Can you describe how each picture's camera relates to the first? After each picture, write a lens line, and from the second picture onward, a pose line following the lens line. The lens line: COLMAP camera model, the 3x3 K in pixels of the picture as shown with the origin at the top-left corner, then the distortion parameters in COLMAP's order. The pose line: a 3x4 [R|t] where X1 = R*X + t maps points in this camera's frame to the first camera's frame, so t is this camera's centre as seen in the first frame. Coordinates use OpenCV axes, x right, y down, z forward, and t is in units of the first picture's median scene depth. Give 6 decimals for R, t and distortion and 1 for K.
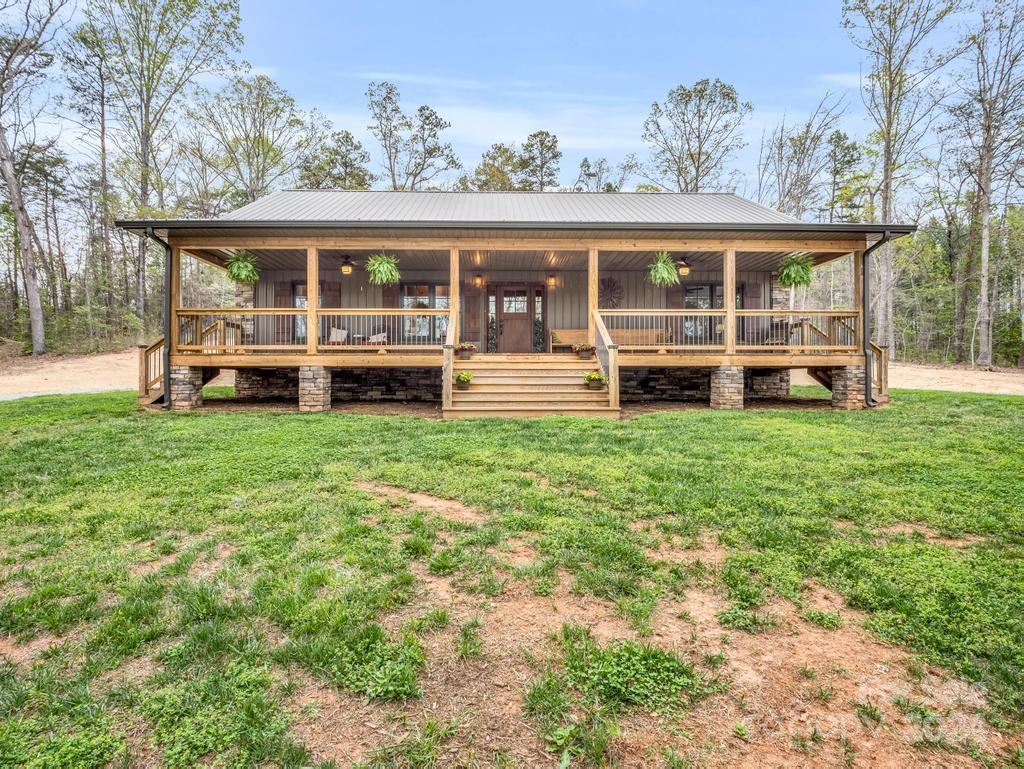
lens RADIAL K [[506.8, 0, 519.8], [0, 506.8, 380.8], [0, 0, 1]] dist [-0.016557, -0.001965]
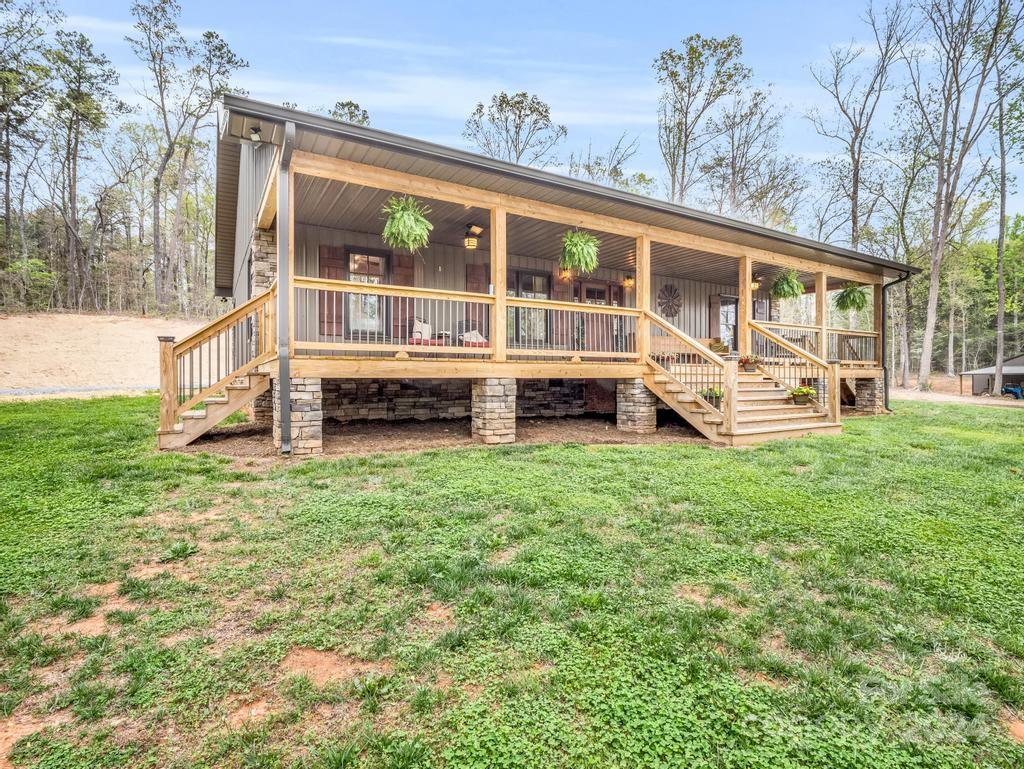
lens RADIAL K [[506.8, 0, 511.8], [0, 506.8, 386.3], [0, 0, 1]] dist [-0.016557, -0.001965]
pose [[0.876428, -0.004976, 0.481506, -0.582900], [-0.003323, 0.999860, 0.016383, -0.023329], [-0.481521, -0.015958, 0.876289, 0.300929]]
